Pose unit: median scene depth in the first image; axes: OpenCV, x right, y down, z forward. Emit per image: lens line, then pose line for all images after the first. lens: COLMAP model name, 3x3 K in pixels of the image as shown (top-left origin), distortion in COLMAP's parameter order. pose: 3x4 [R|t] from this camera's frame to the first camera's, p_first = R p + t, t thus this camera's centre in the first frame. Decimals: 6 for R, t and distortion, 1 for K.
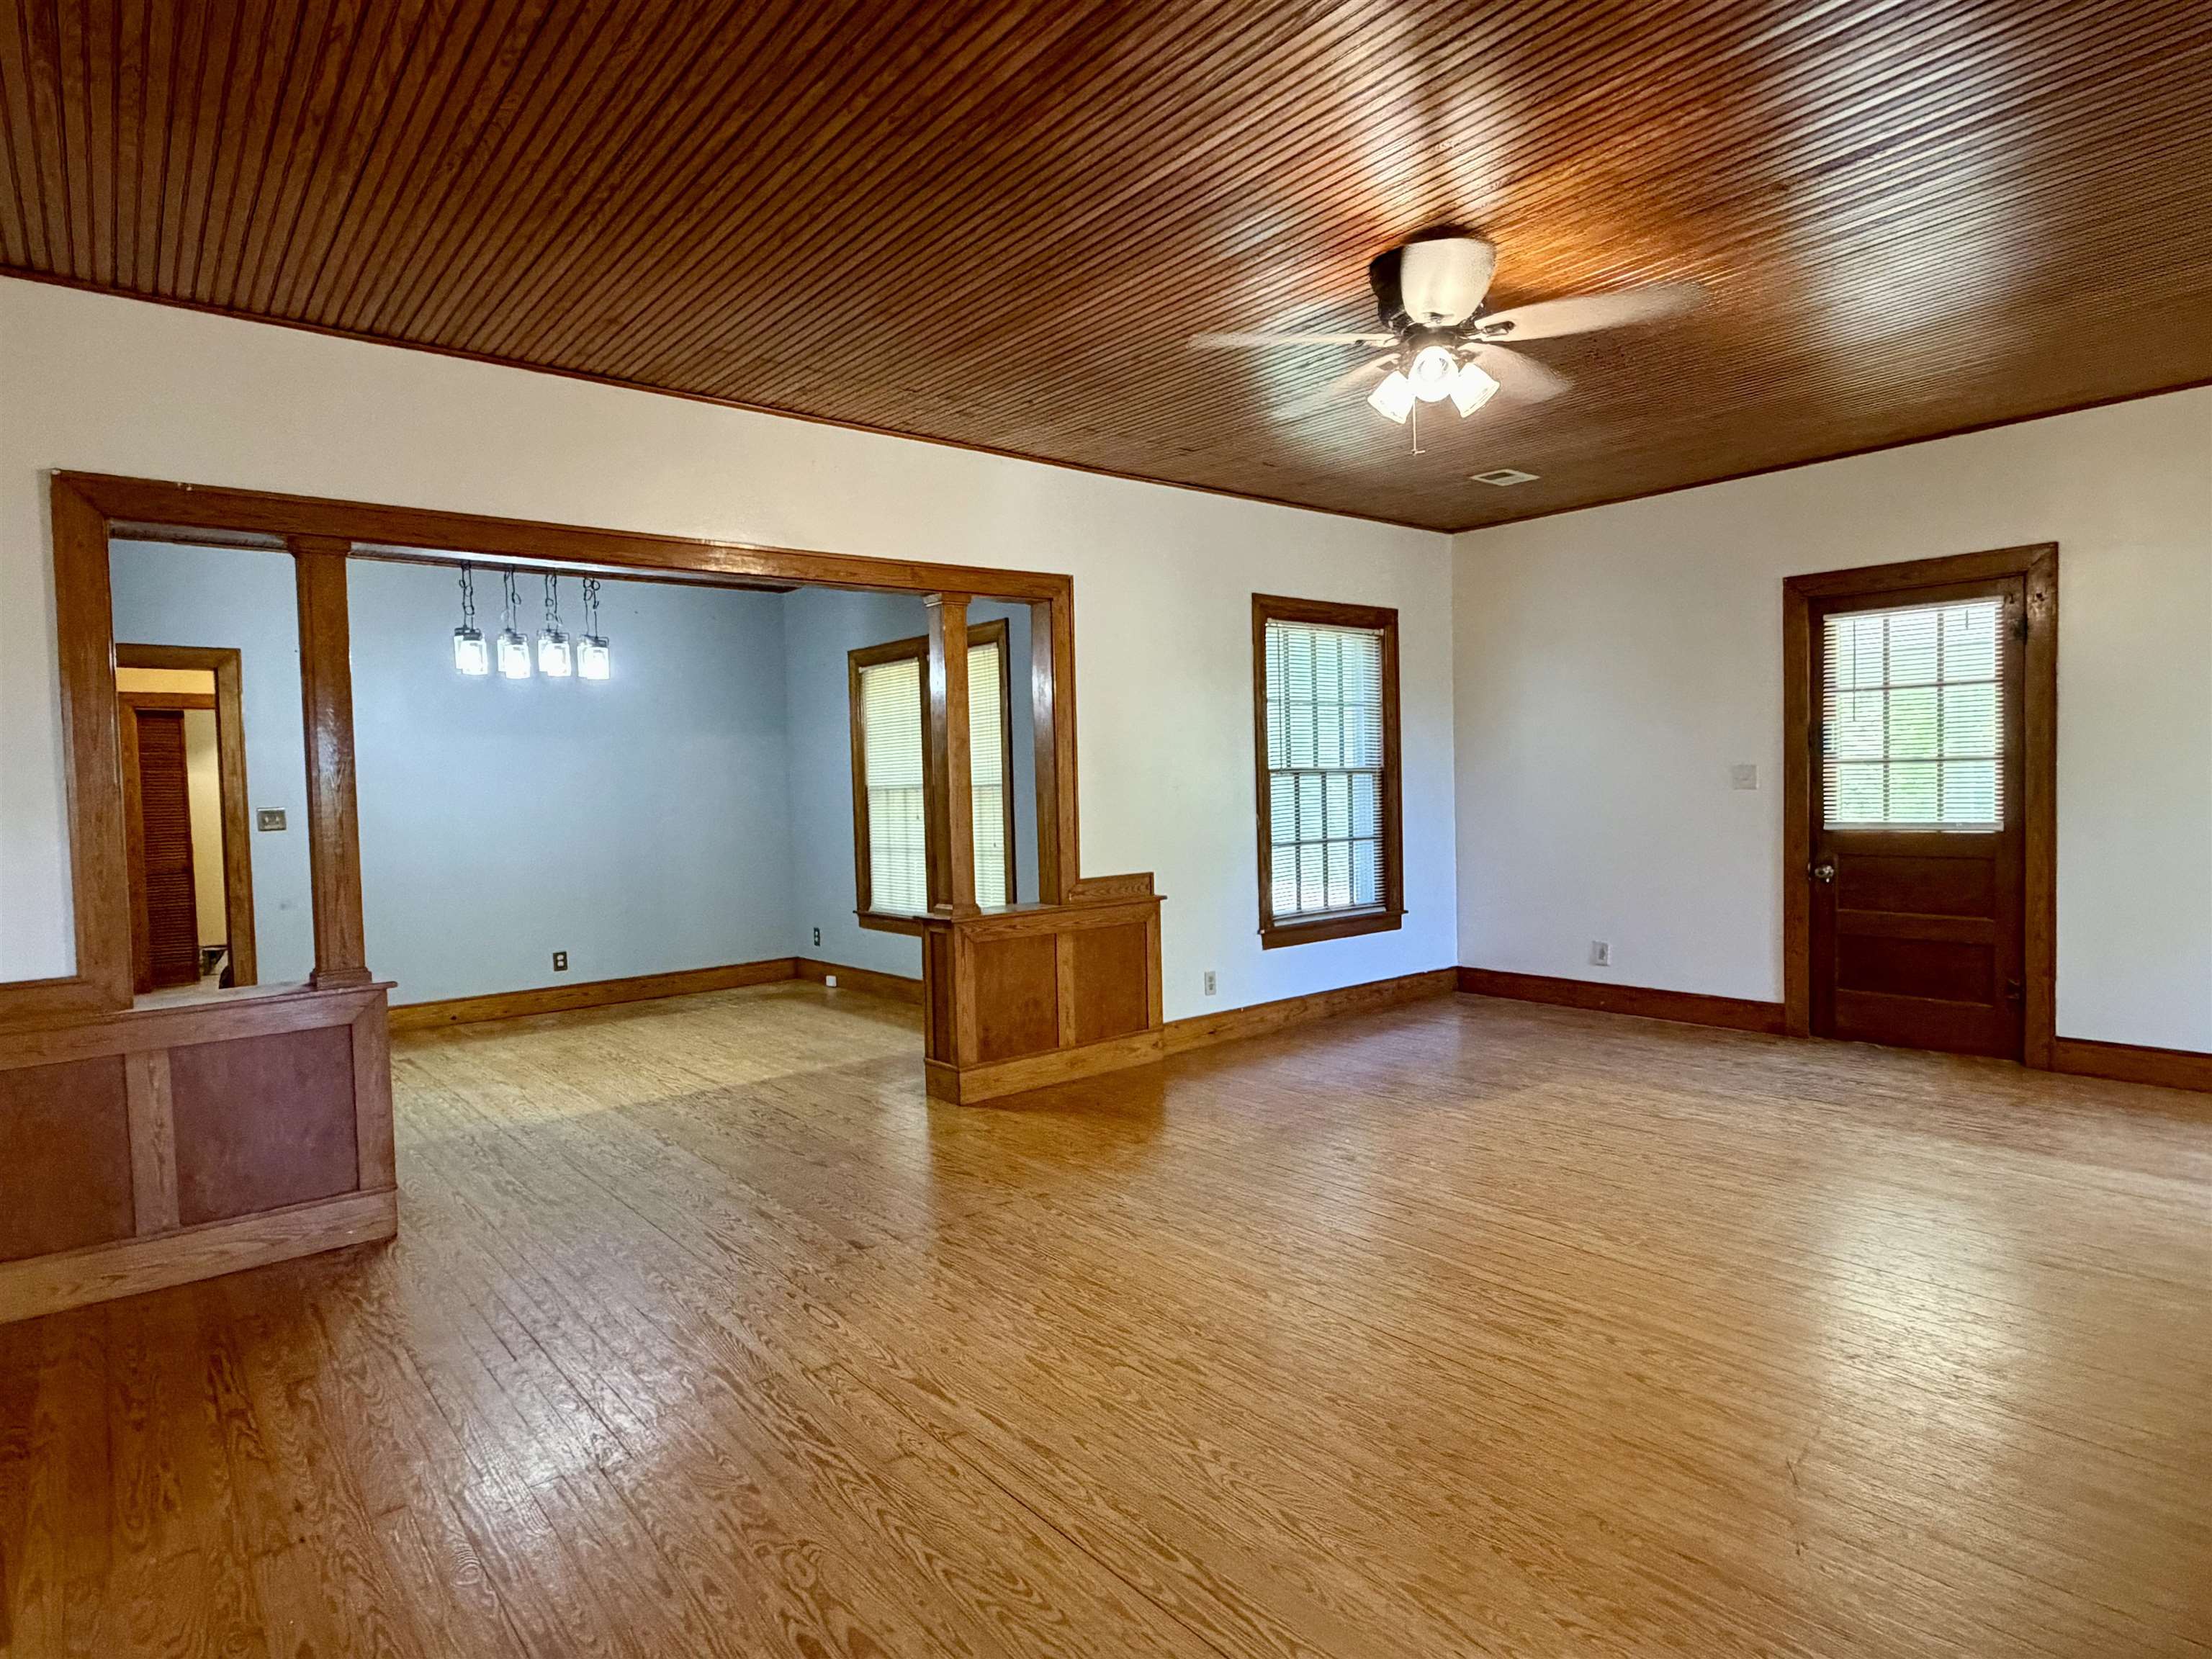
lens RADIAL K [[1207.0, 0, 1104.0], [0, 1207.0, 825.1], [0, 0, 1]] dist [0.000738, 0.000462]
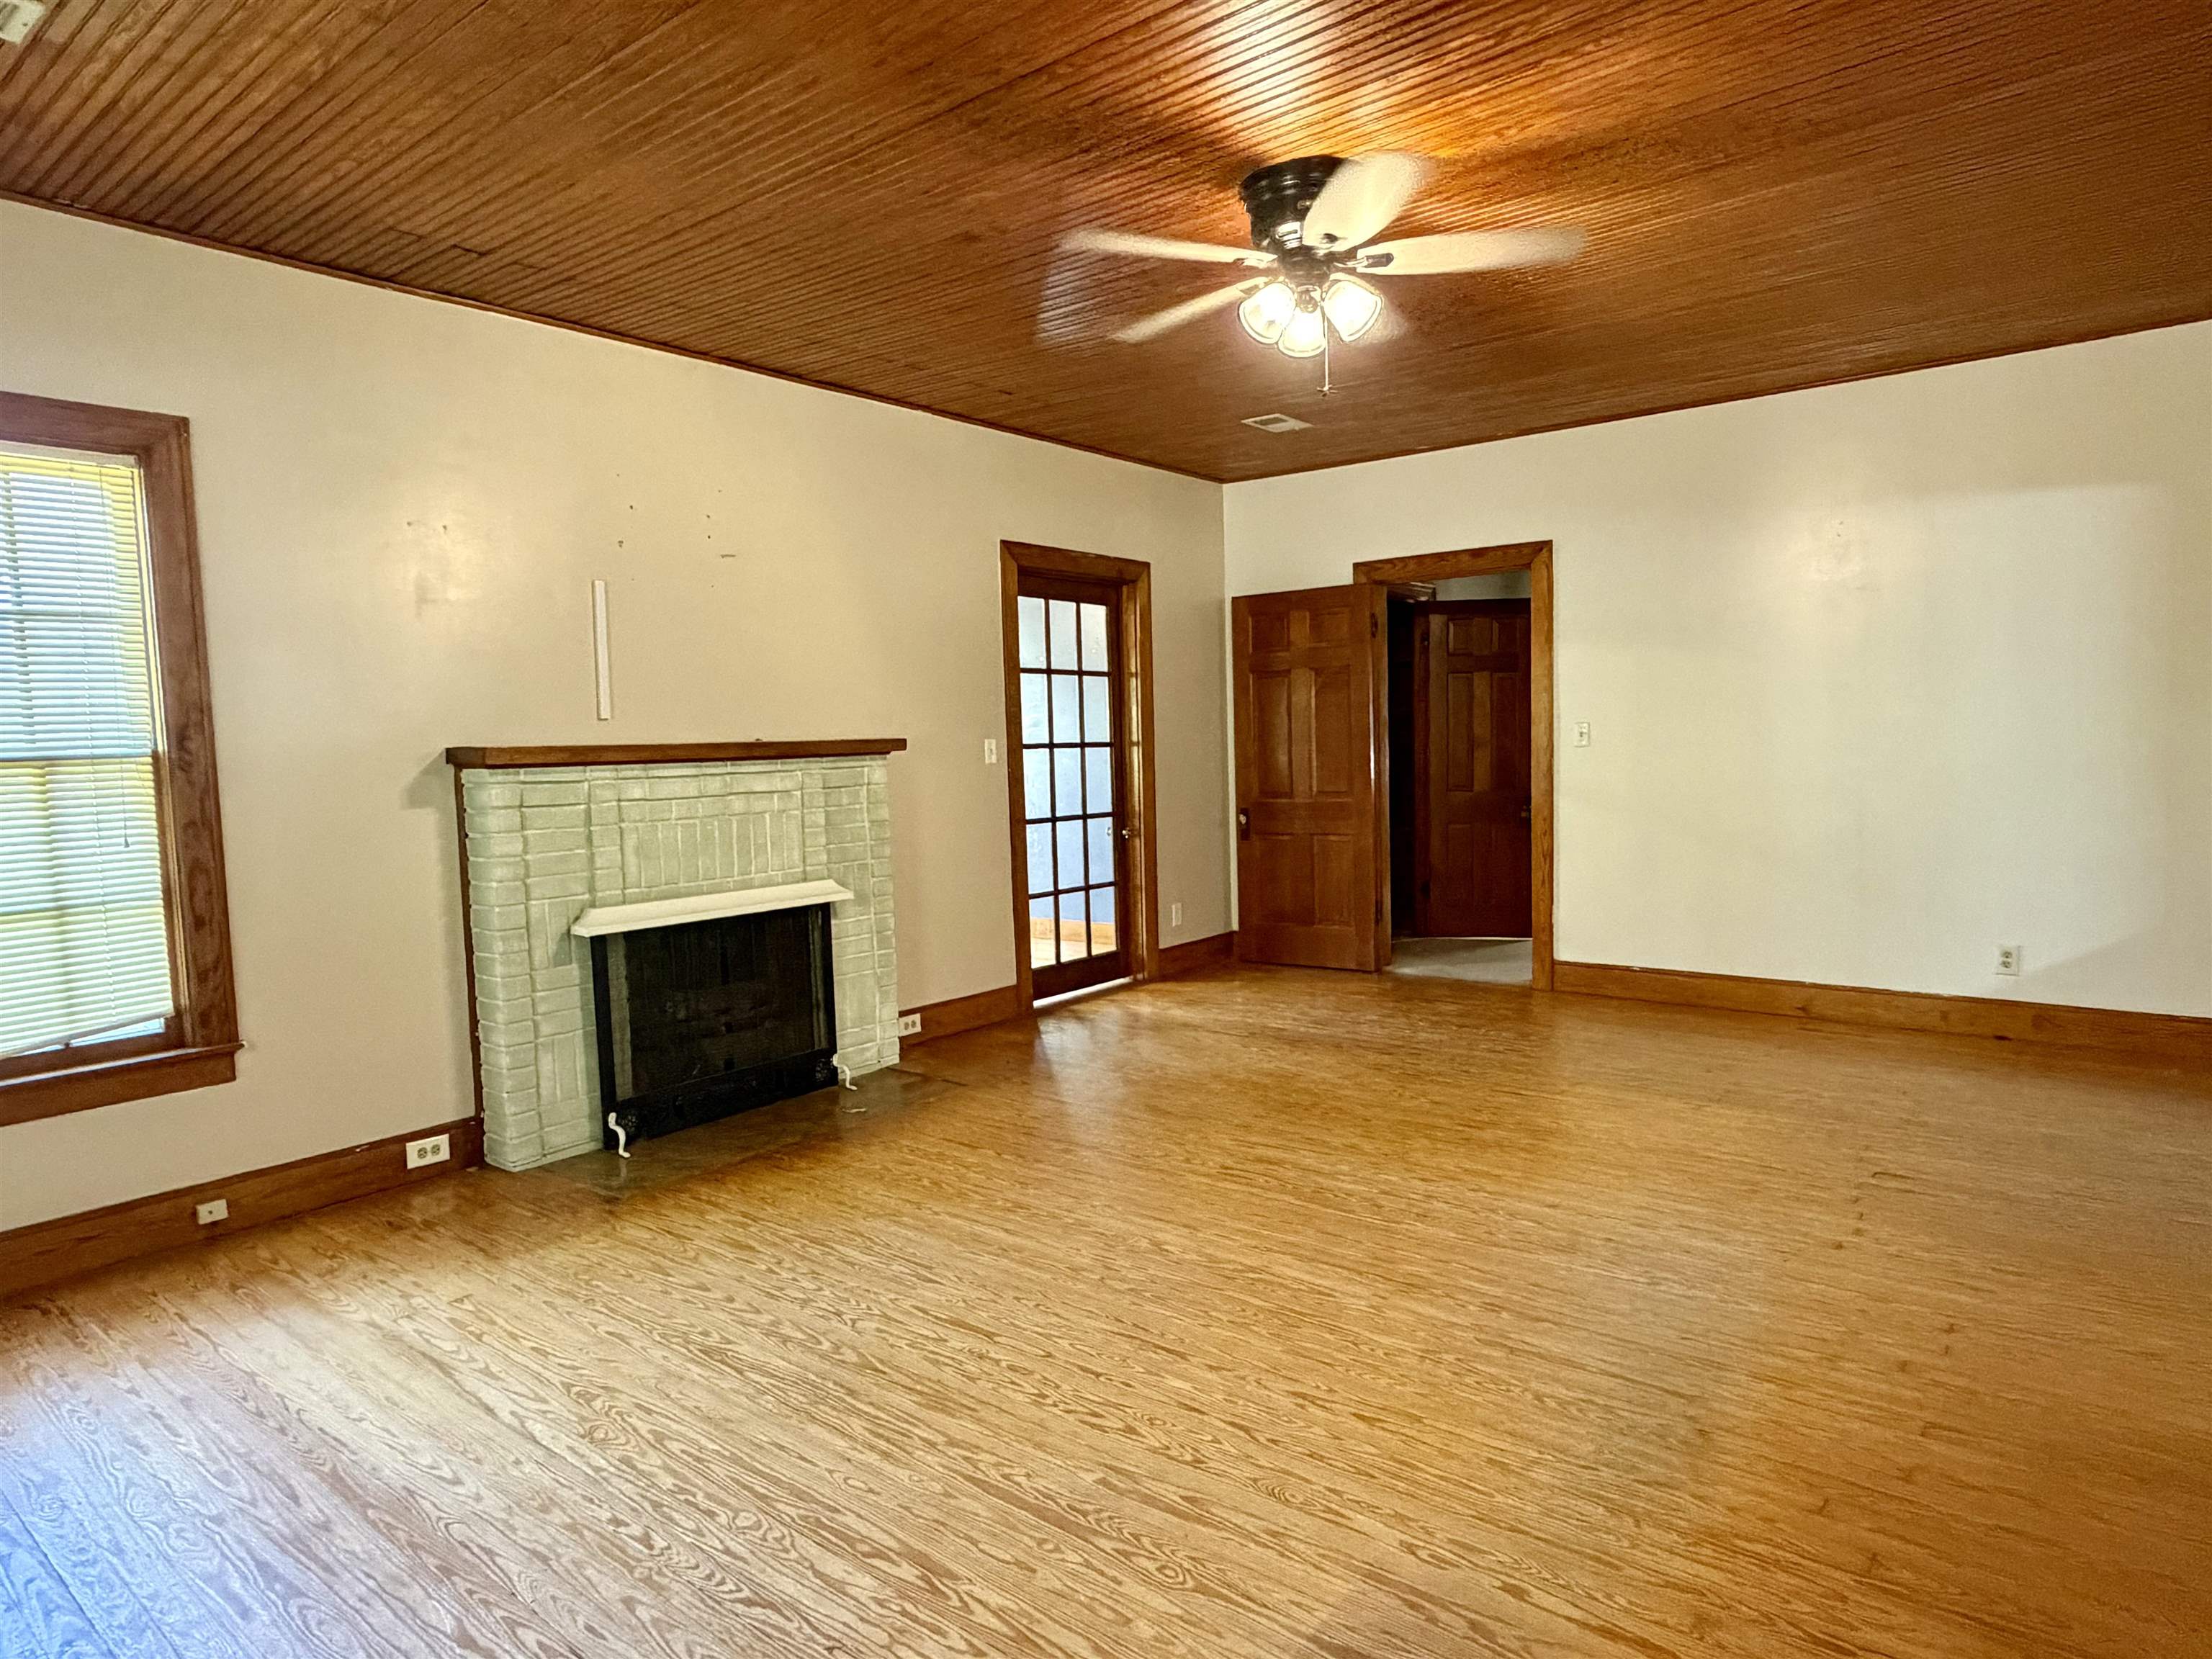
lens RADIAL K [[1317.0, 0, 1090.9], [0, 1317.0, 831.2], [0, 0, 1]] dist [-0.009996, -0.002394]
pose [[-0.979098, 0.067762, -0.191770, 0.509508], [0.046386, 0.992415, 0.113845, -0.069025], [0.198030, 0.102570, -0.974815, 1.541355]]
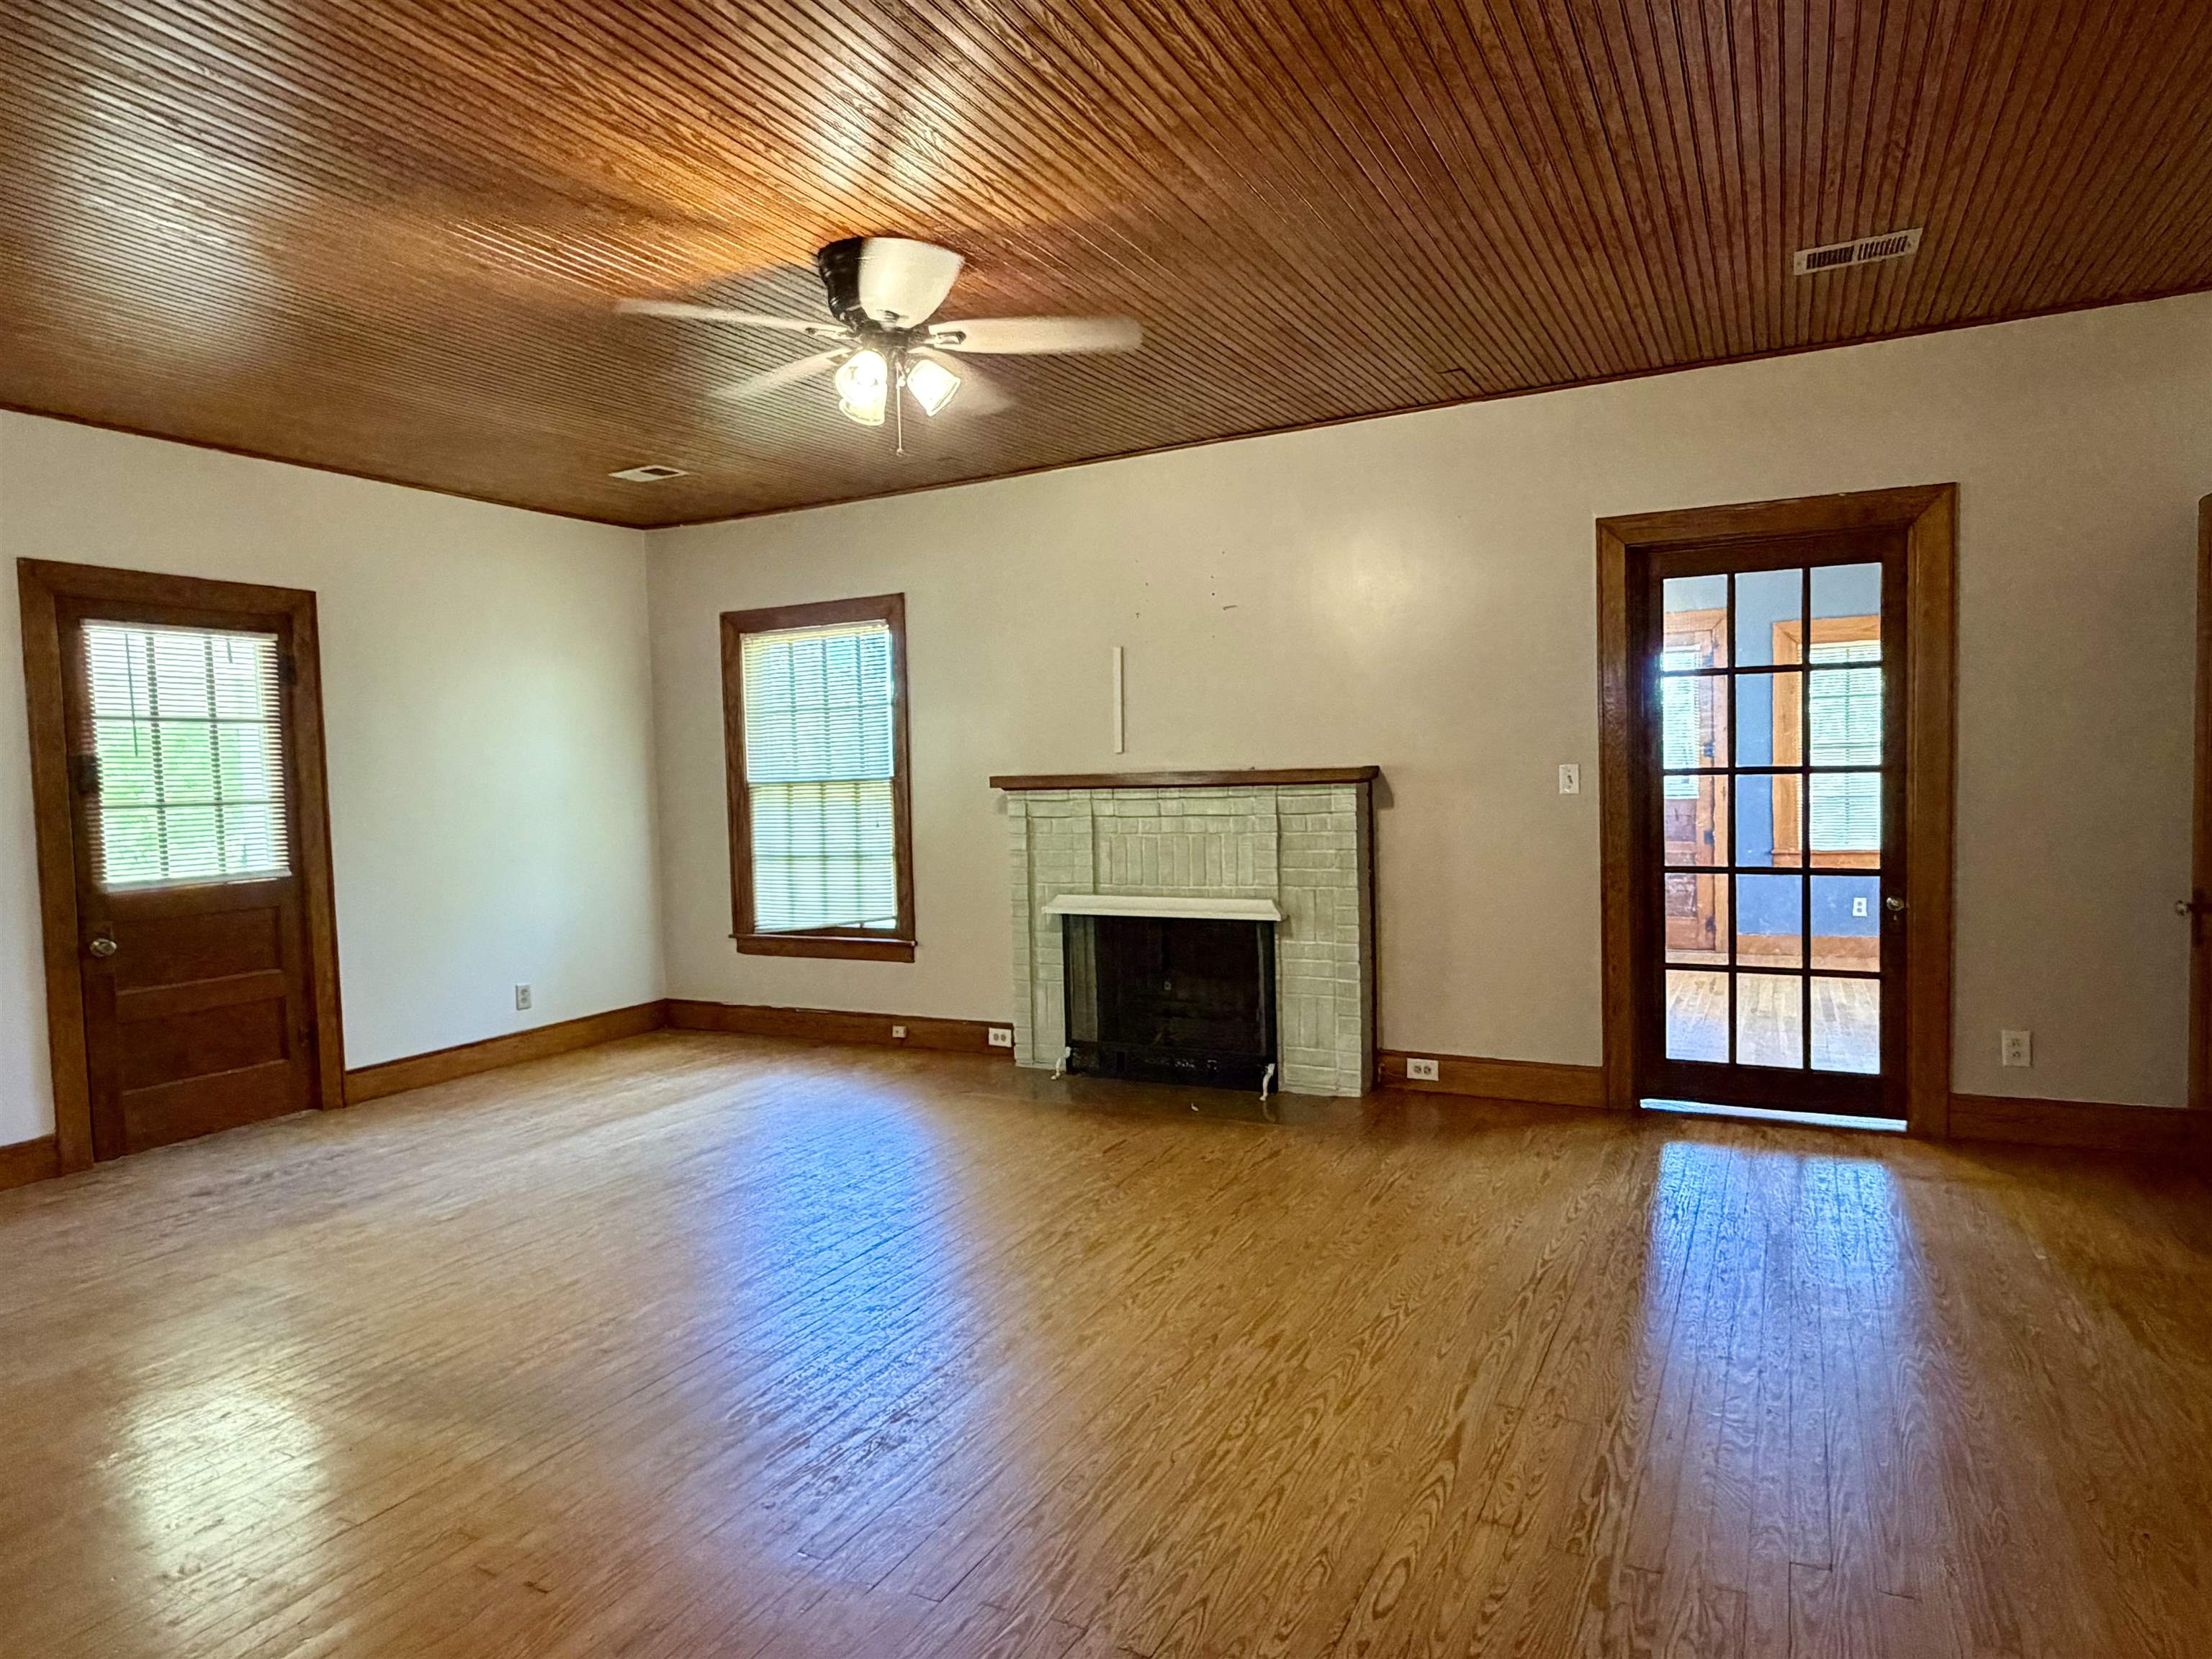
lens RADIAL K [[1317.0, 0, 1095.9], [0, 1317.0, 831.4], [0, 0, 1]] dist [-0.009996, -0.002394]
pose [[-0.378933, -0.005764, 0.925406, -0.583751], [0.074409, 0.996553, 0.036676, -0.026517], [-0.922428, 0.082756, -0.377198, 0.975121]]
